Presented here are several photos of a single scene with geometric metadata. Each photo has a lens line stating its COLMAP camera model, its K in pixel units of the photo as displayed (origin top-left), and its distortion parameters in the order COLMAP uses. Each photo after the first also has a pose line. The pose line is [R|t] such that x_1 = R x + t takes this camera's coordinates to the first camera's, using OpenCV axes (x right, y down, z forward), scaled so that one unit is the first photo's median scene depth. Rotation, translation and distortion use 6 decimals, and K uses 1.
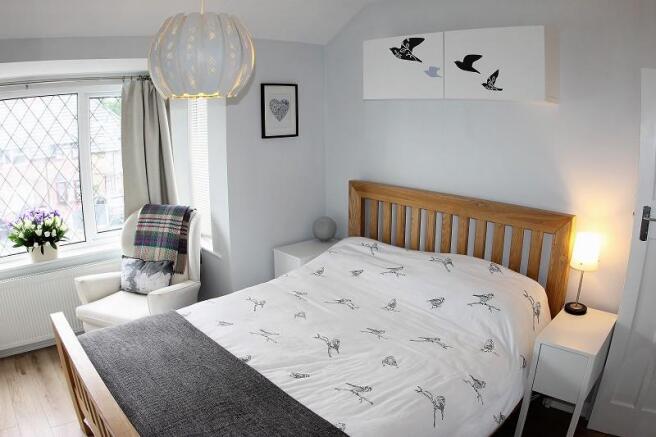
lens RADIAL K [[464.9, 0, 328.0], [0, 464.9, 218.5], [0, 0, 1]] dist [-0.319951, 0.098483]
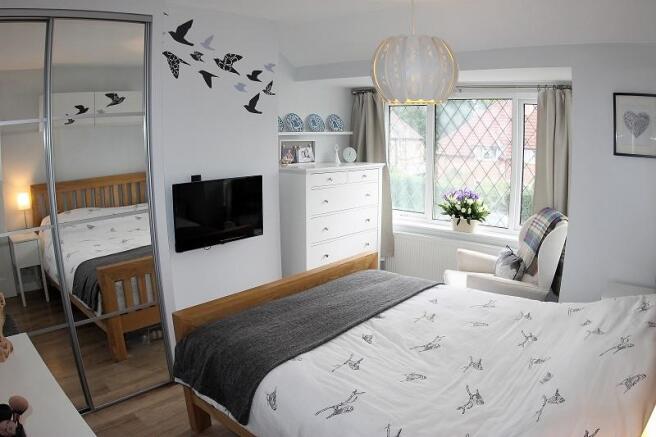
lens RADIAL K [[464.9, 0, 328.0], [0, 464.9, 218.5], [0, 0, 1]] dist [-0.319951, 0.098483]
pose [[0.098042, 0.180330, -0.978708, 0.632991], [-0.193288, 0.968169, 0.159025, -0.077770], [0.976231, 0.173581, 0.129777, 0.415622]]
